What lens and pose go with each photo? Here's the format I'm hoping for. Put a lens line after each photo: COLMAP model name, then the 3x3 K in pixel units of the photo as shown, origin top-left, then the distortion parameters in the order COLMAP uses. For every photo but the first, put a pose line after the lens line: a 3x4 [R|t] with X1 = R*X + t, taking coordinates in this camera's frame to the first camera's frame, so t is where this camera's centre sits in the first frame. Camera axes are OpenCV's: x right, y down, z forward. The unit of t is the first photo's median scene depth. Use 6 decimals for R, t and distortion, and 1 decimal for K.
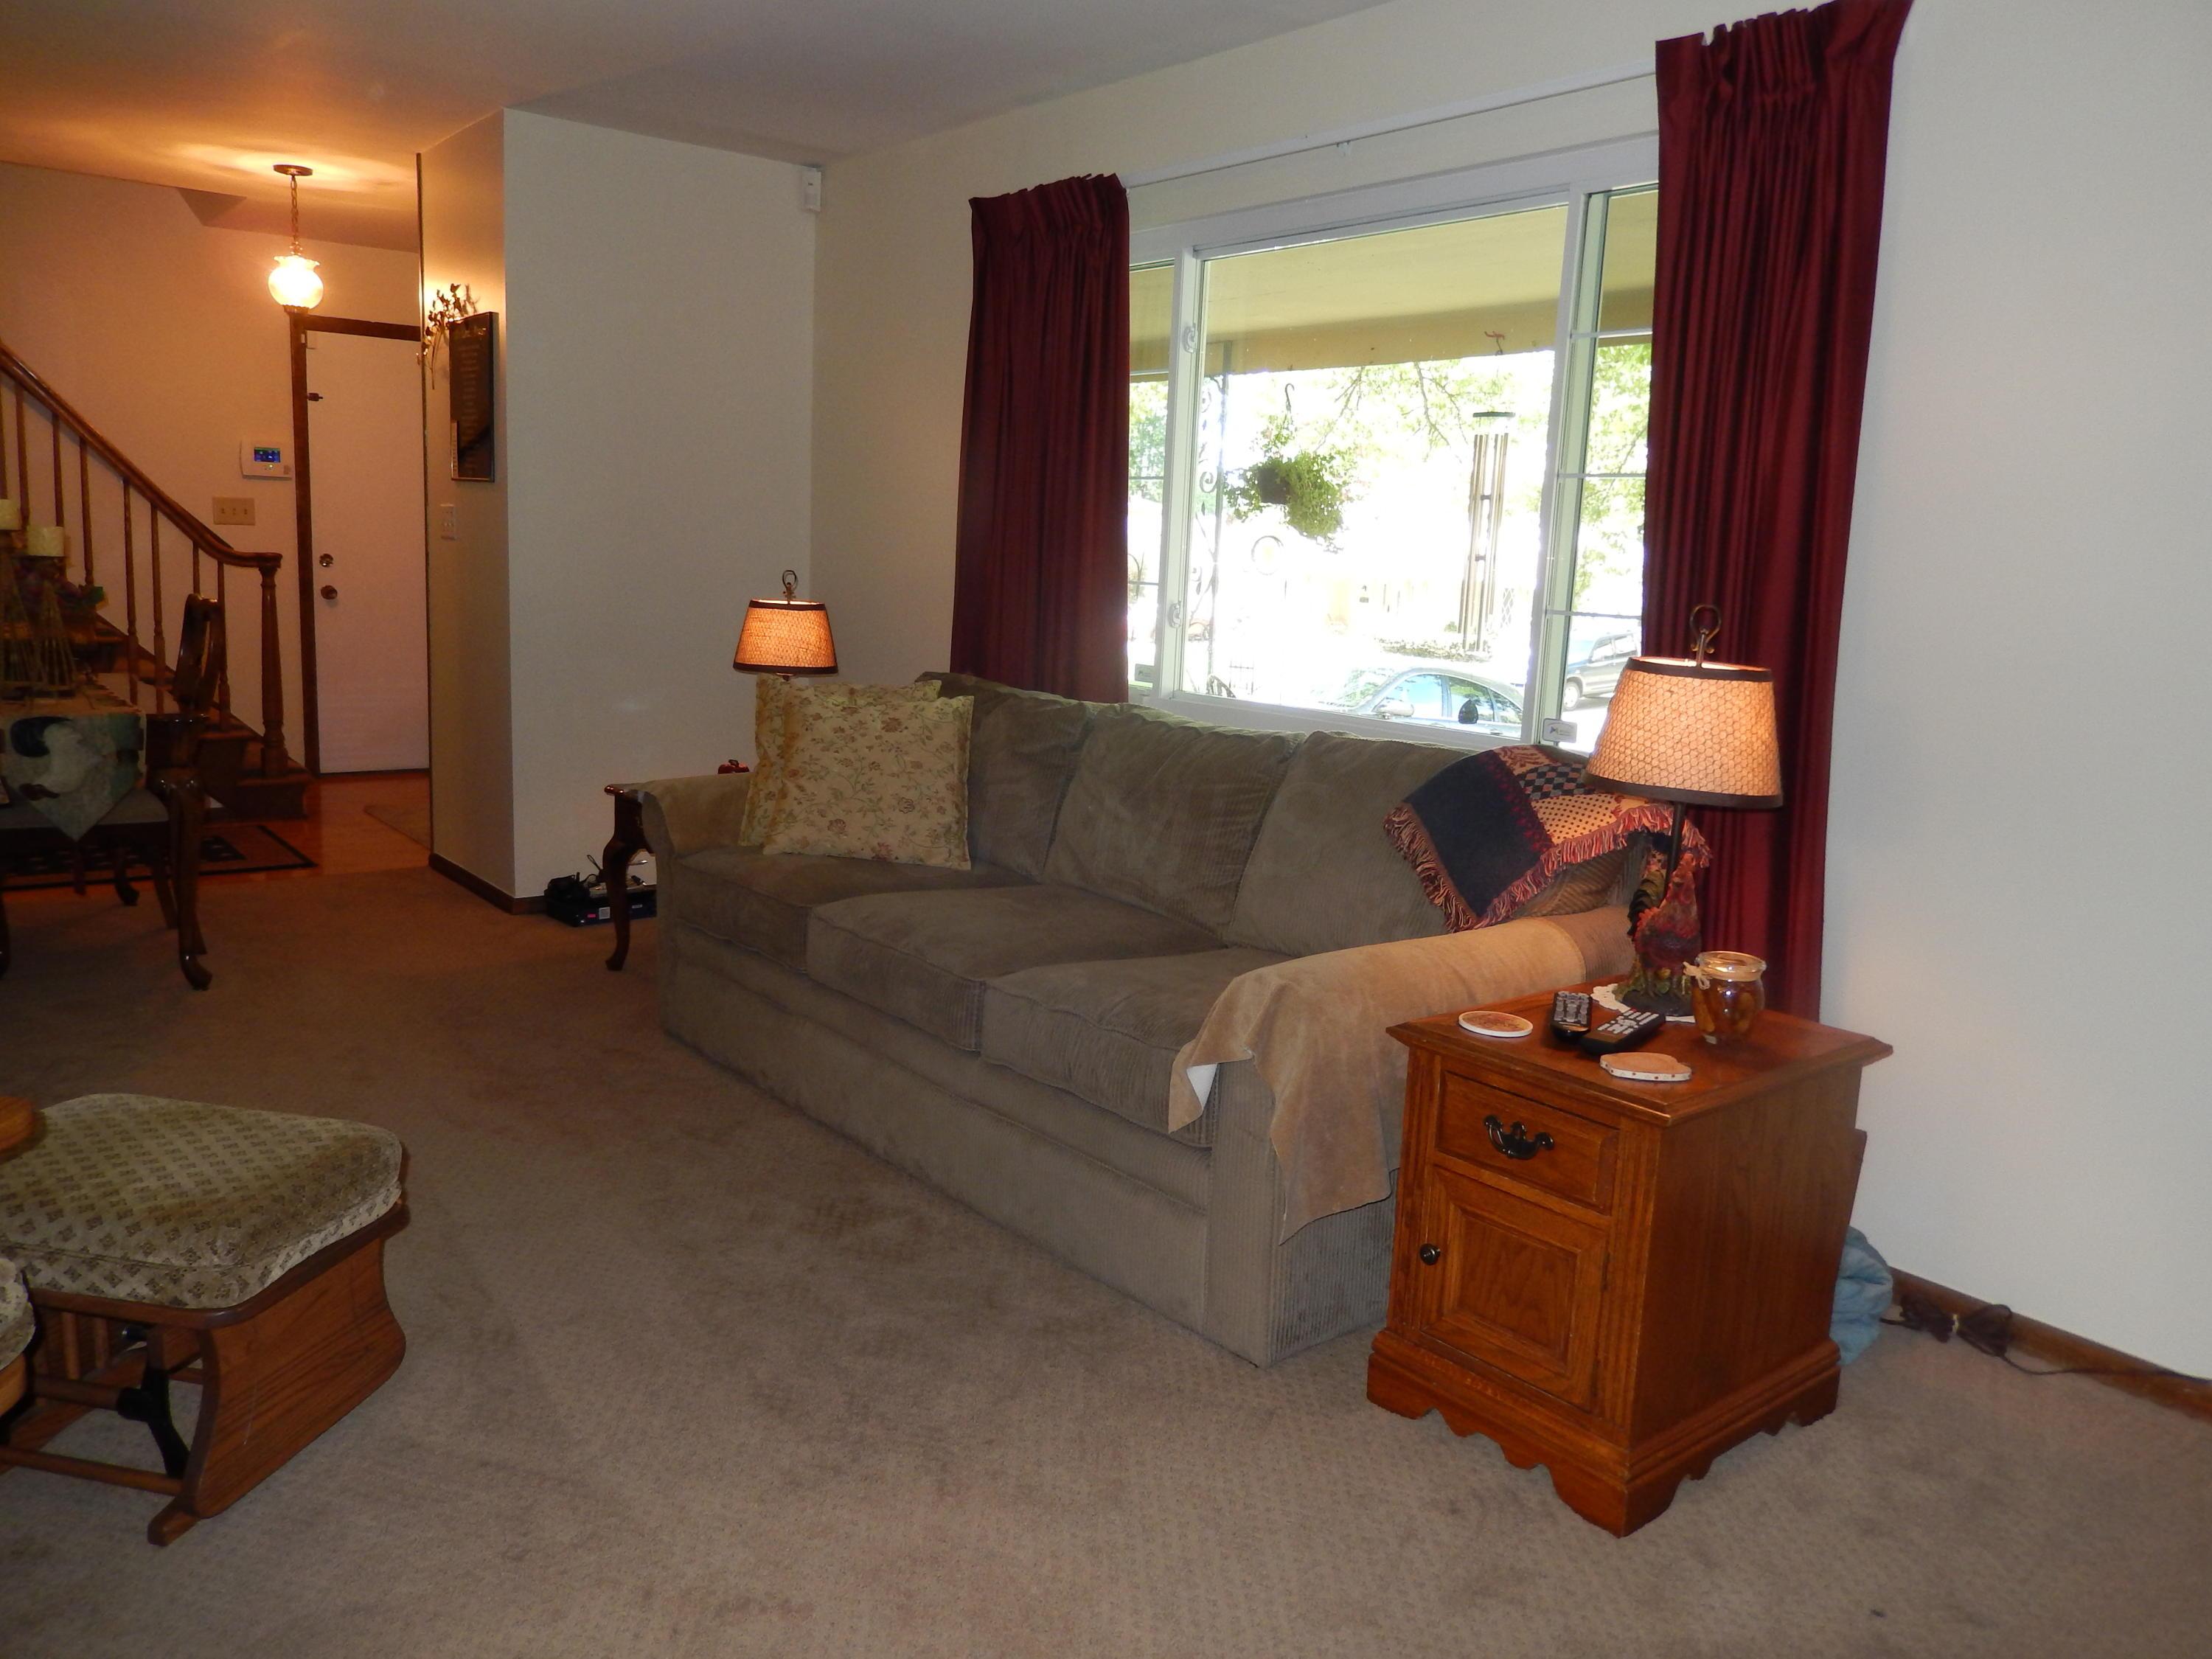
lens RADIAL K [[1650.4, 0, 1106.0], [0, 1650.4, 829.5], [0, 0, 1]] dist [-0.012027, -0.007317]
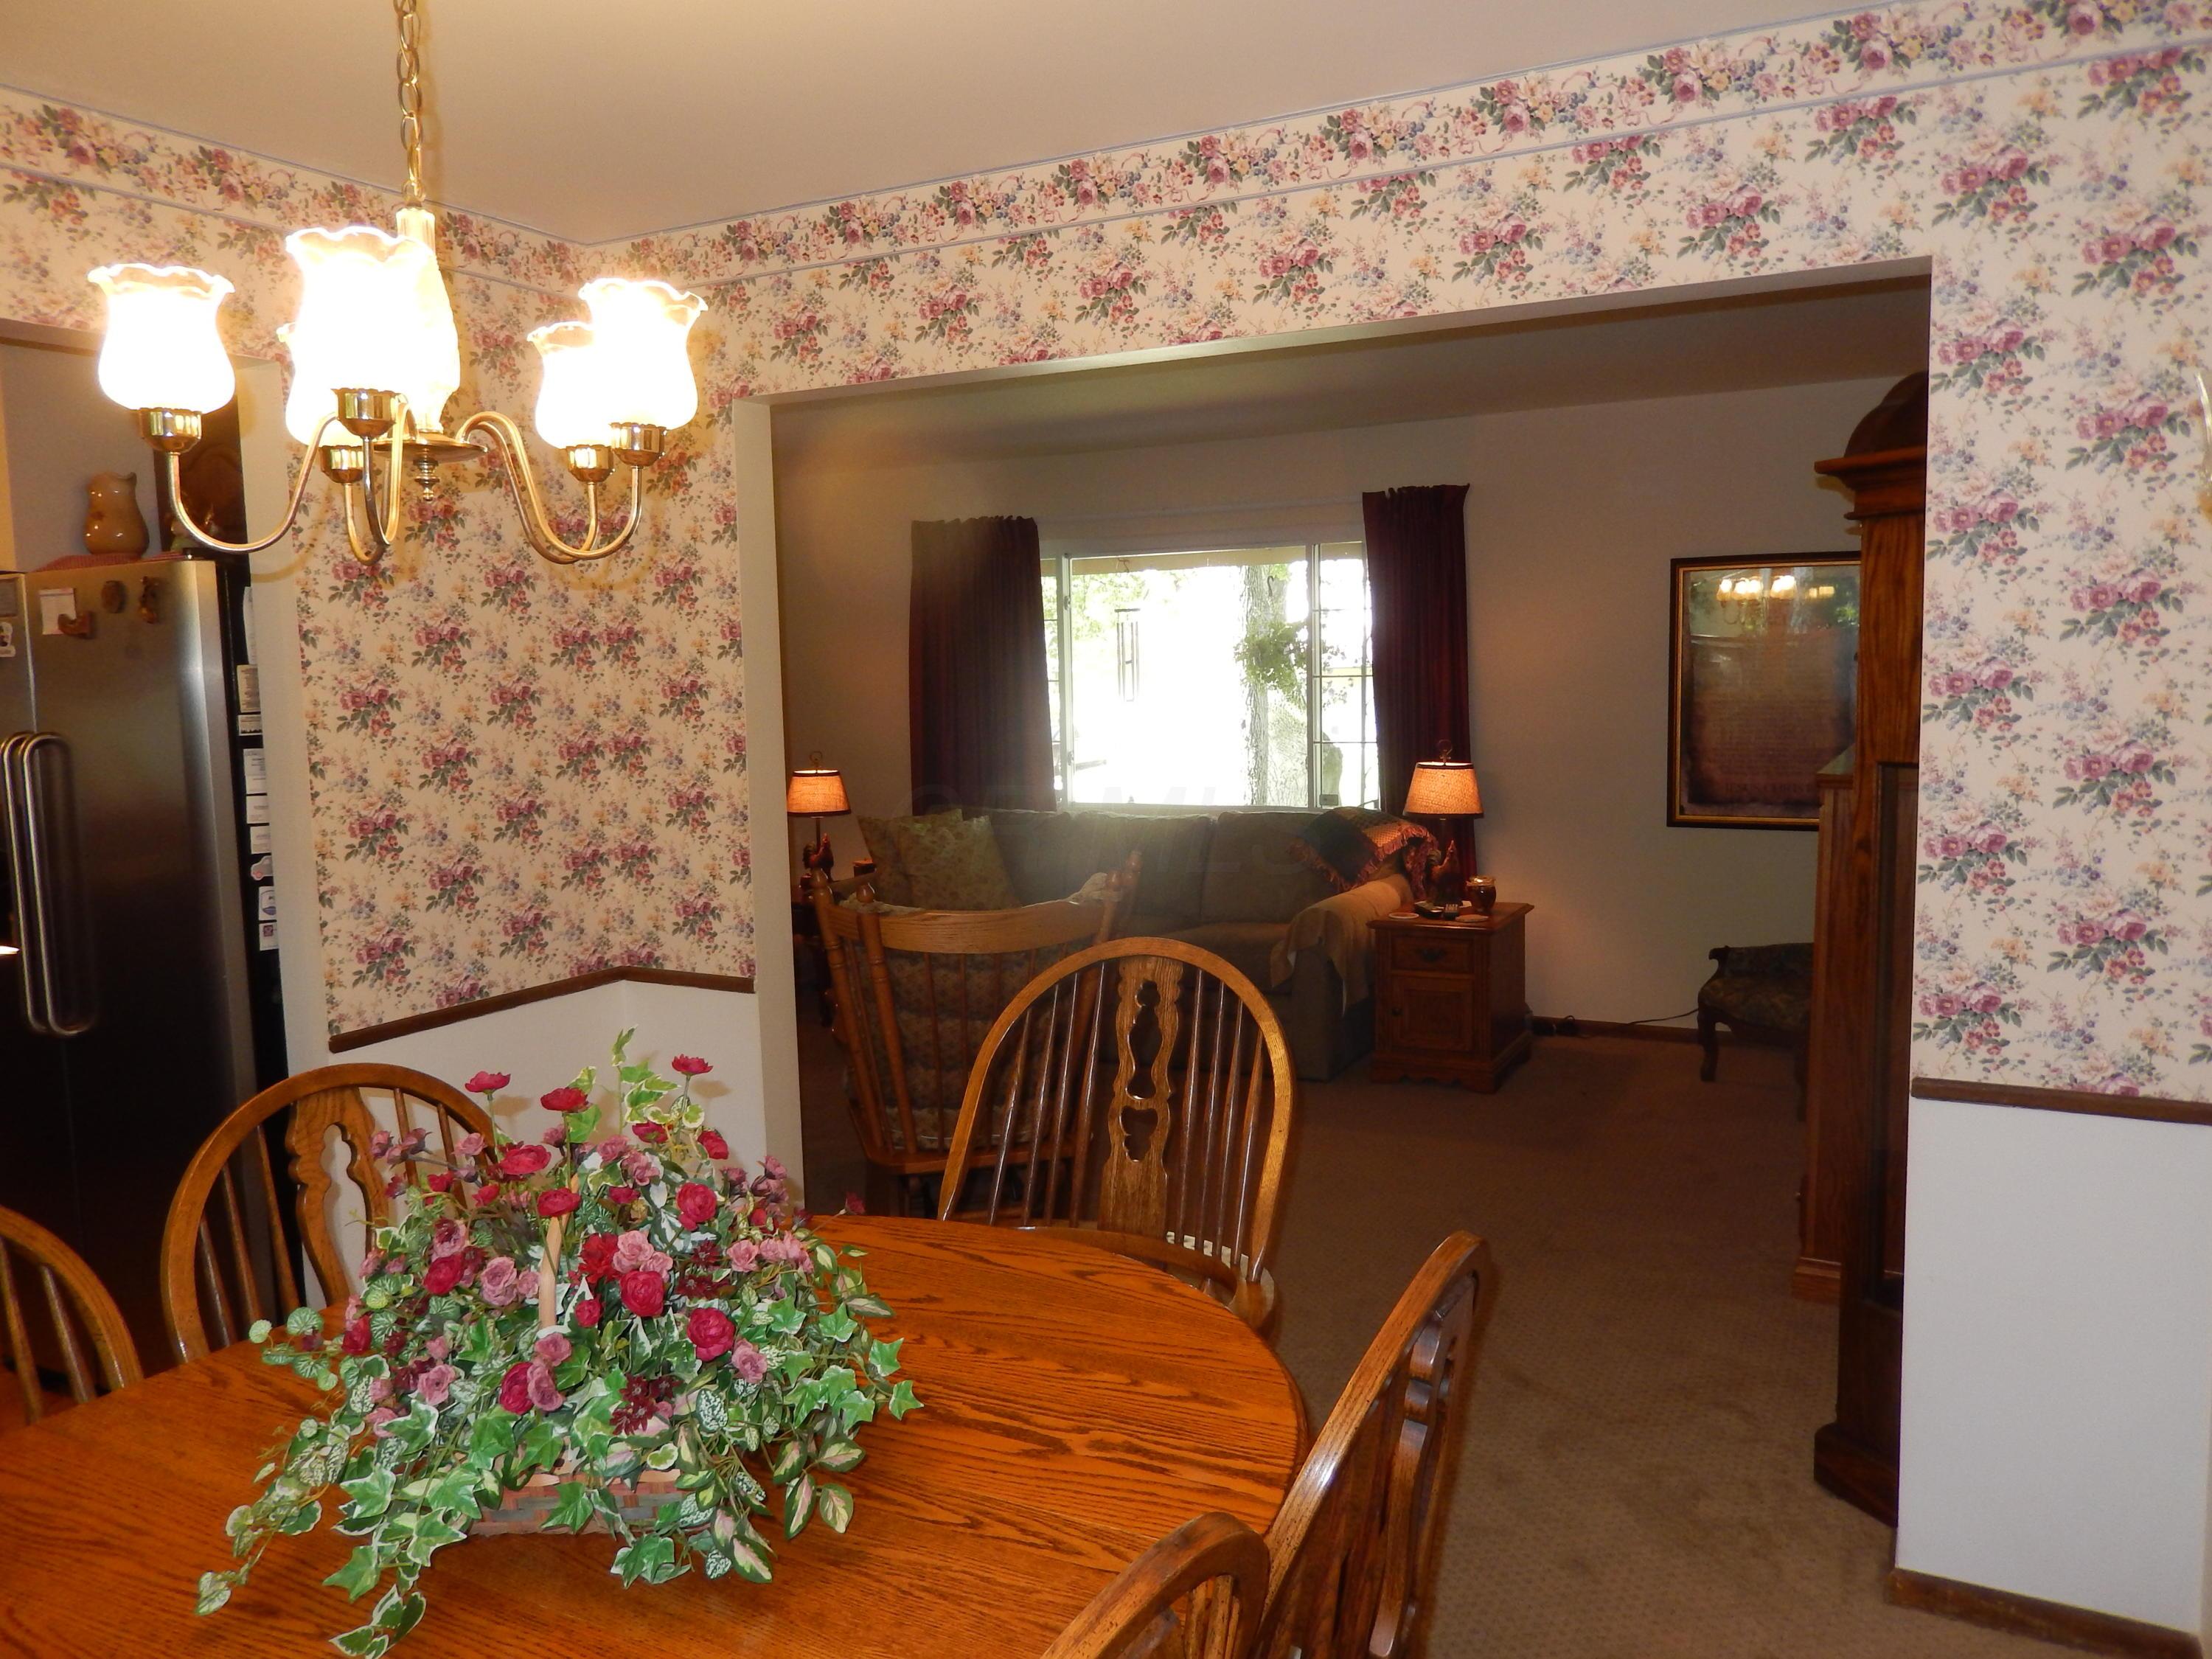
lens RADIAL K [[1650.4, 0, 1106.0], [0, 1650.4, 829.5], [0, 0, 1]] dist [-0.012027, -0.007317]
pose [[0.916611, -0.106516, 0.385328, -0.697659], [0.129888, 0.990909, -0.035059, 0.011036], [-0.378090, 0.082186, 0.922113, -0.704583]]
